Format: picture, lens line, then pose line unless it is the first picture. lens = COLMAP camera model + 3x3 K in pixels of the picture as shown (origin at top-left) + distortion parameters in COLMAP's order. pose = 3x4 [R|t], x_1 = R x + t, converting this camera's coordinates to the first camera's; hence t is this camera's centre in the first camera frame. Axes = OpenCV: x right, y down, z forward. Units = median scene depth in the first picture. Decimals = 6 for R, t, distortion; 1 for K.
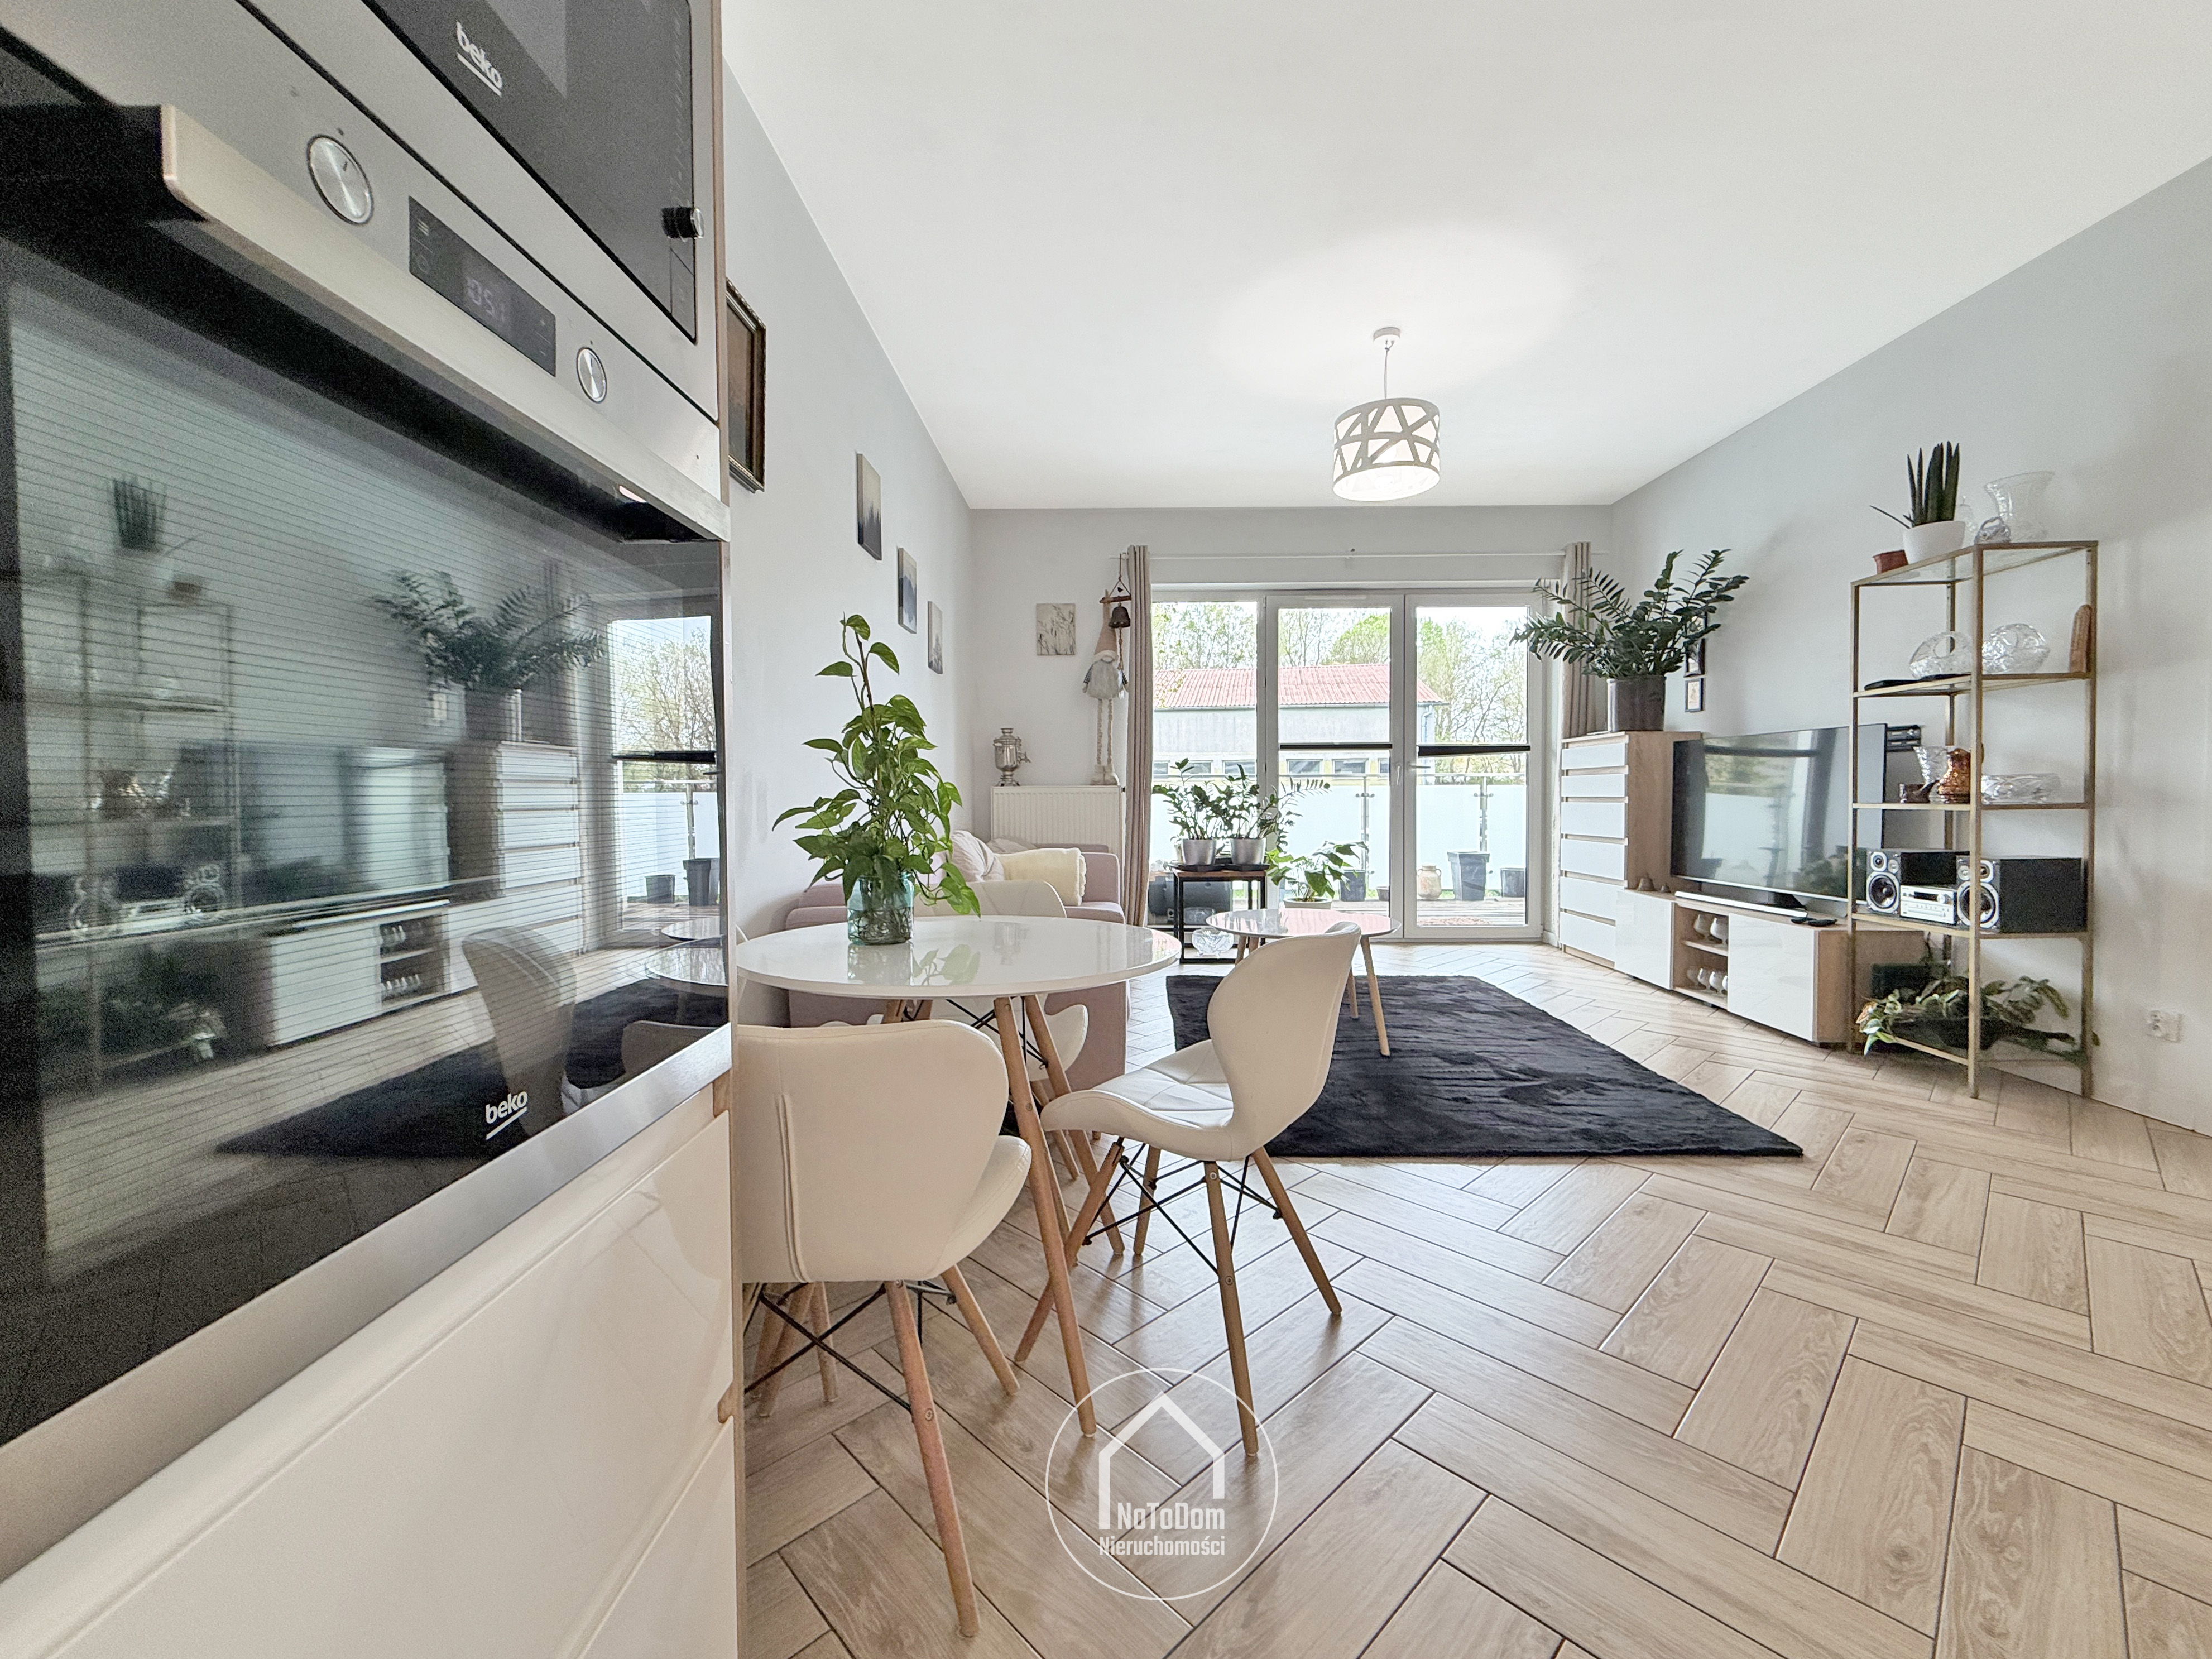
lens RADIAL K [[893.8, 0, 1102.6], [0, 893.8, 817.2], [0, 0, 1]] dist [-0.000071, -0.000070]
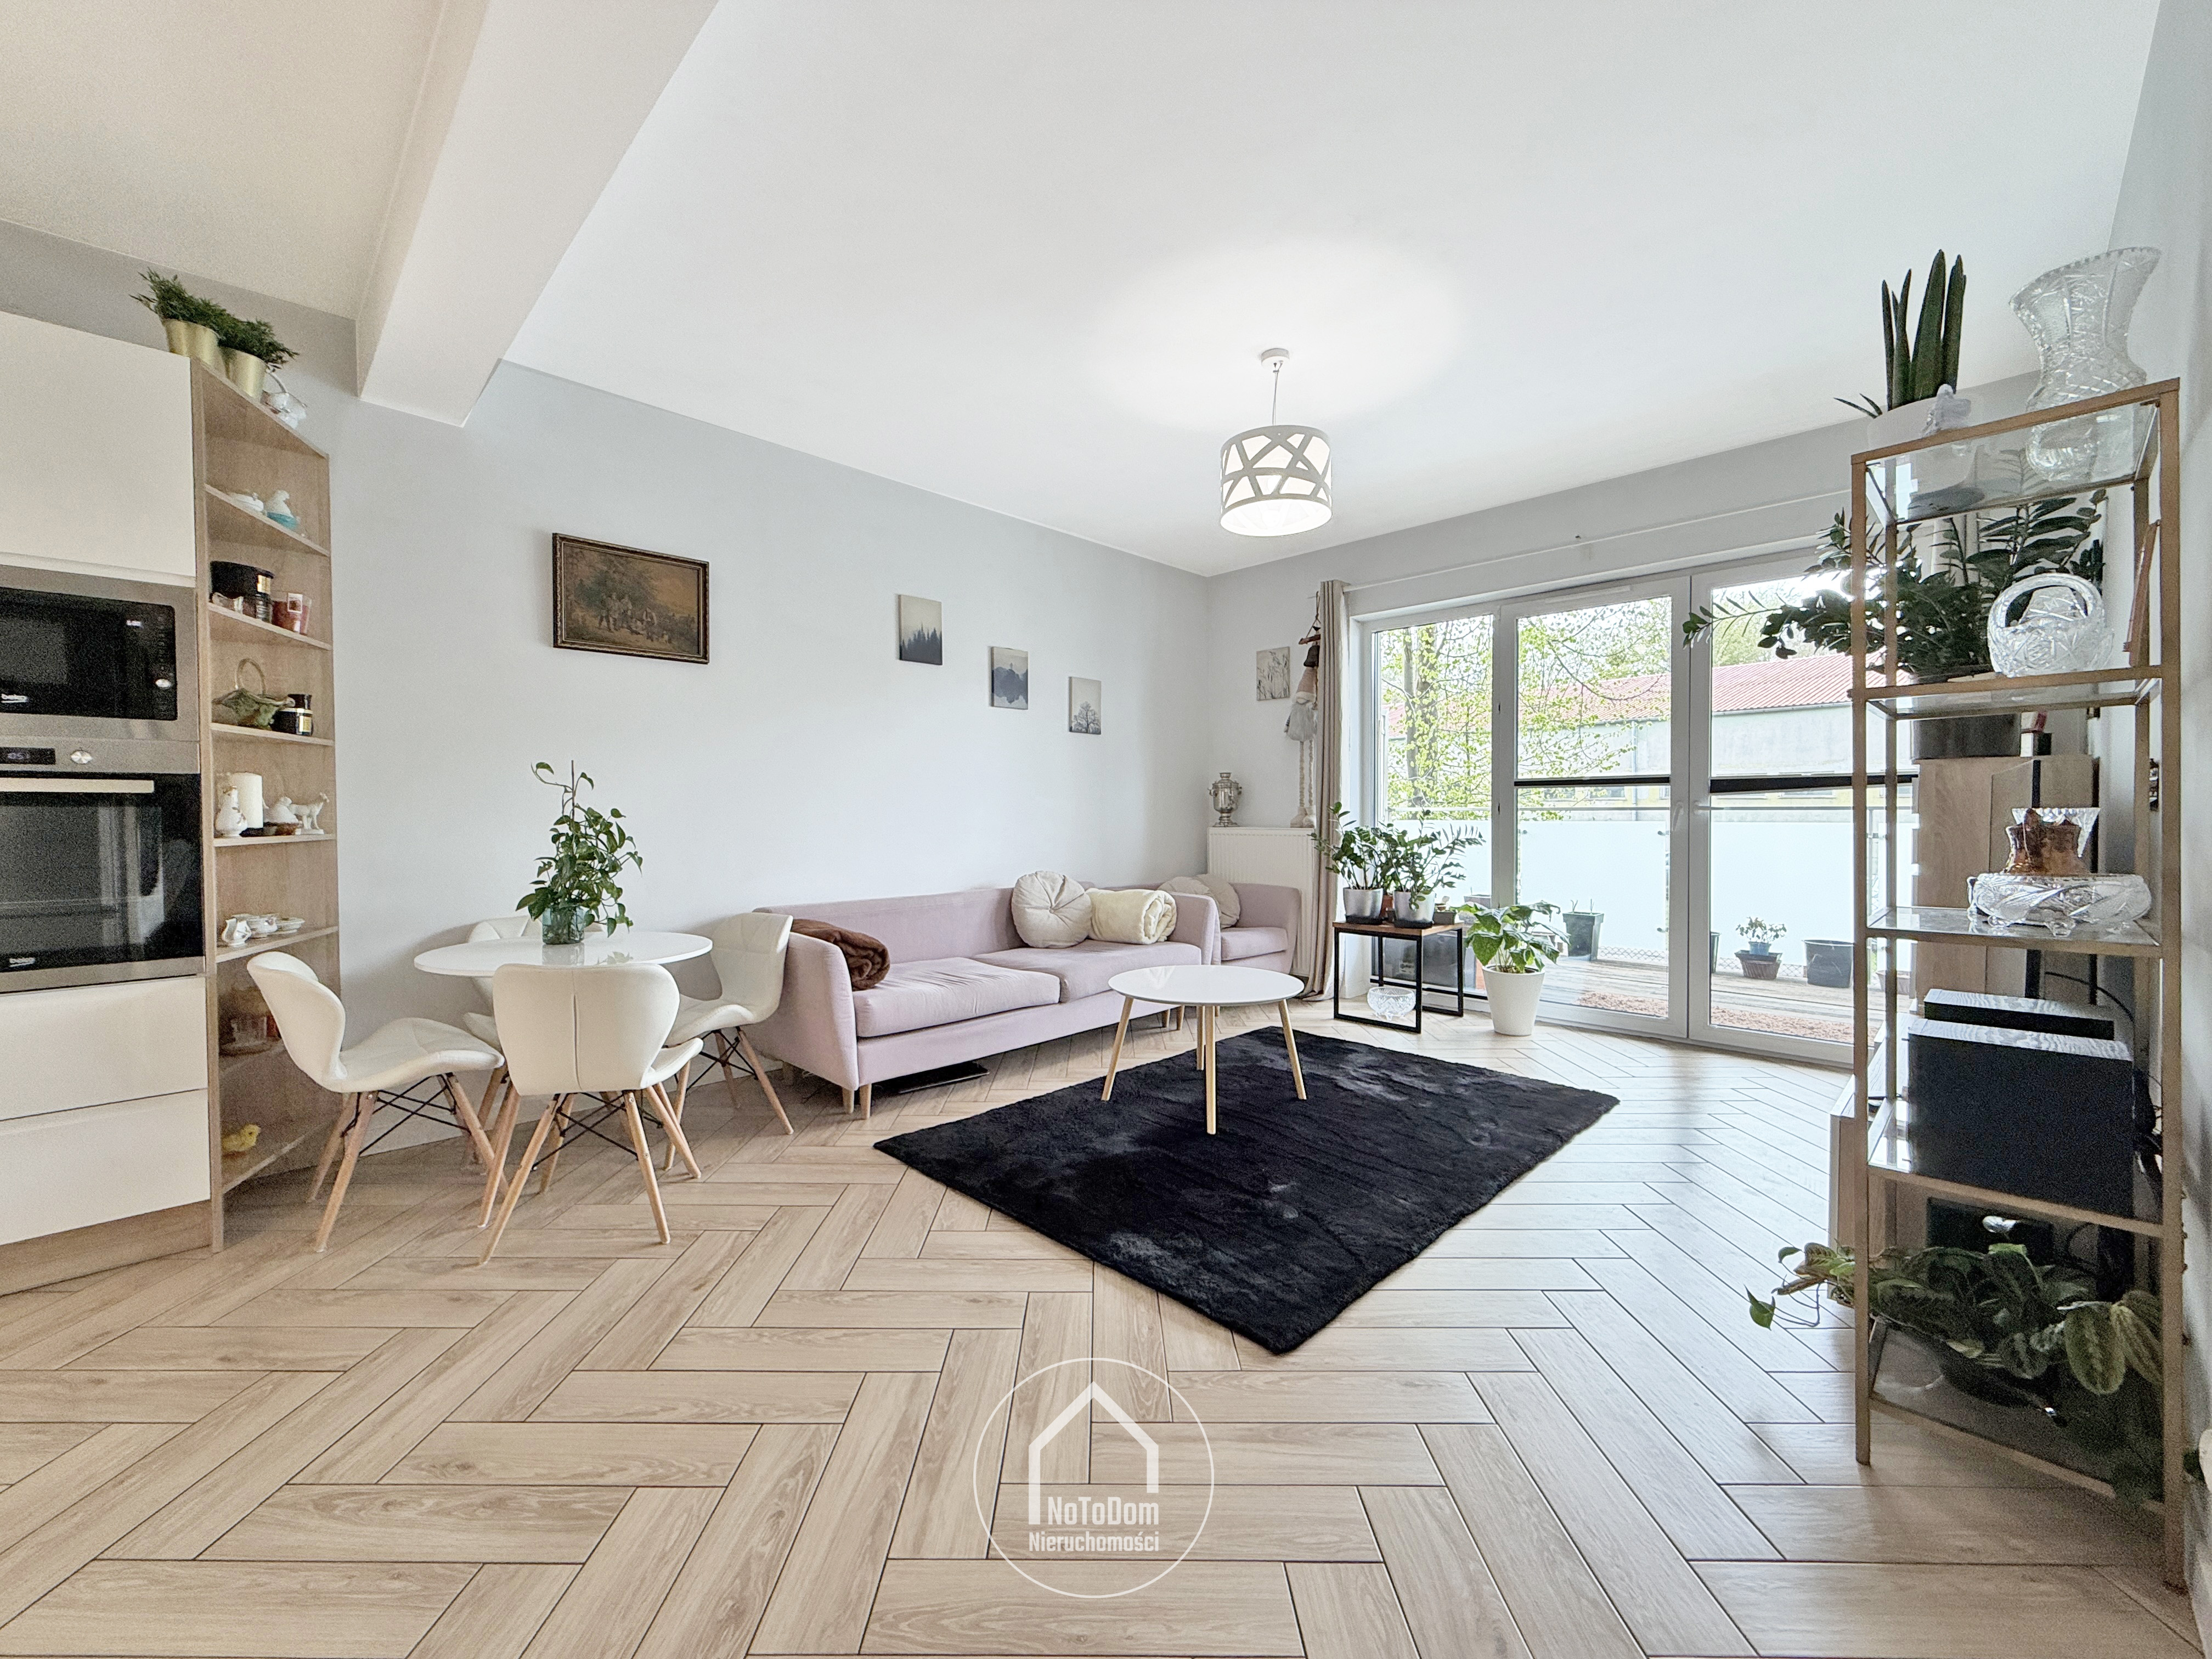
lens RADIAL K [[880.9, 0, 1099.8], [0, 880.9, 826.3], [0, 0, 1]] dist [0.000648, -0.000007]
pose [[0.719869, 0.014589, -0.693957, 0.520899], [-0.019786, 0.999804, 0.000494, -0.033810], [0.693828, 0.013375, 0.720016, 0.144481]]
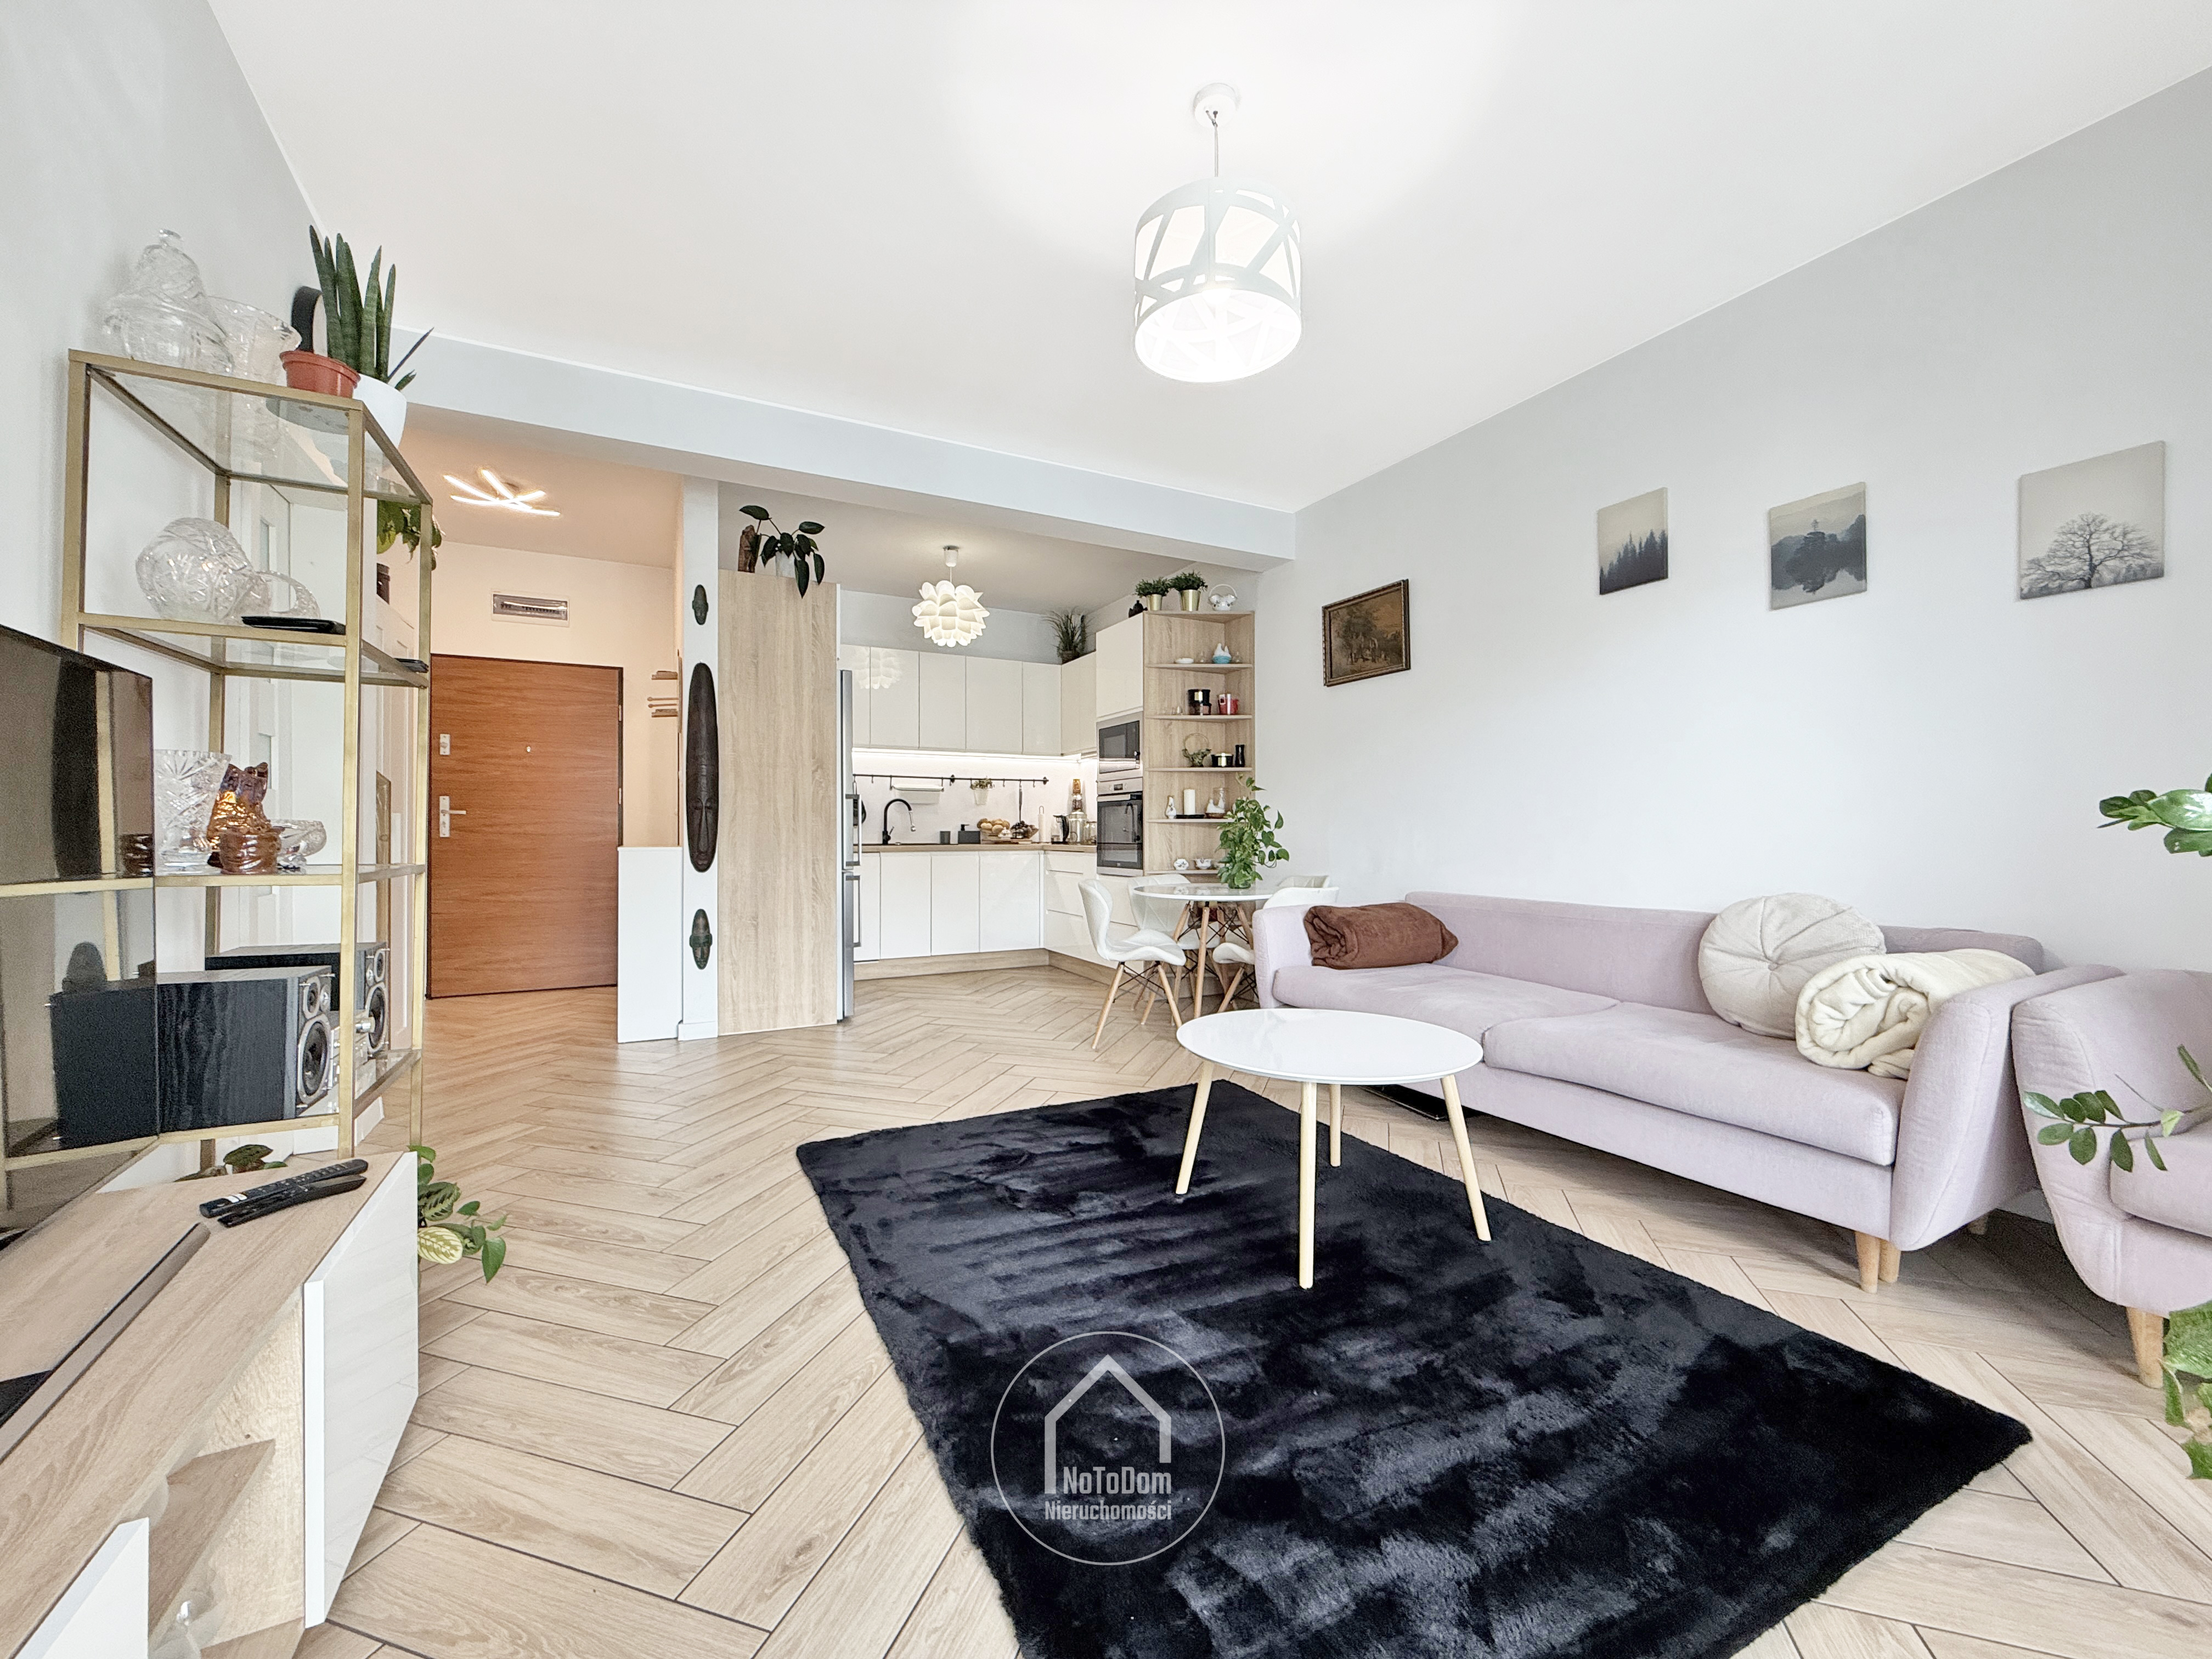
lens RADIAL K [[881.1, 0, 1098.6], [0, 881.1, 828.3], [0, 0, 1]] dist [-0.001291, -0.000052]
pose [[-0.875793, 0.005159, -0.482660, 0.434413], [-0.007114, 0.999696, 0.023594, -0.030918], [0.482635, 0.024097, -0.875490, 0.956024]]
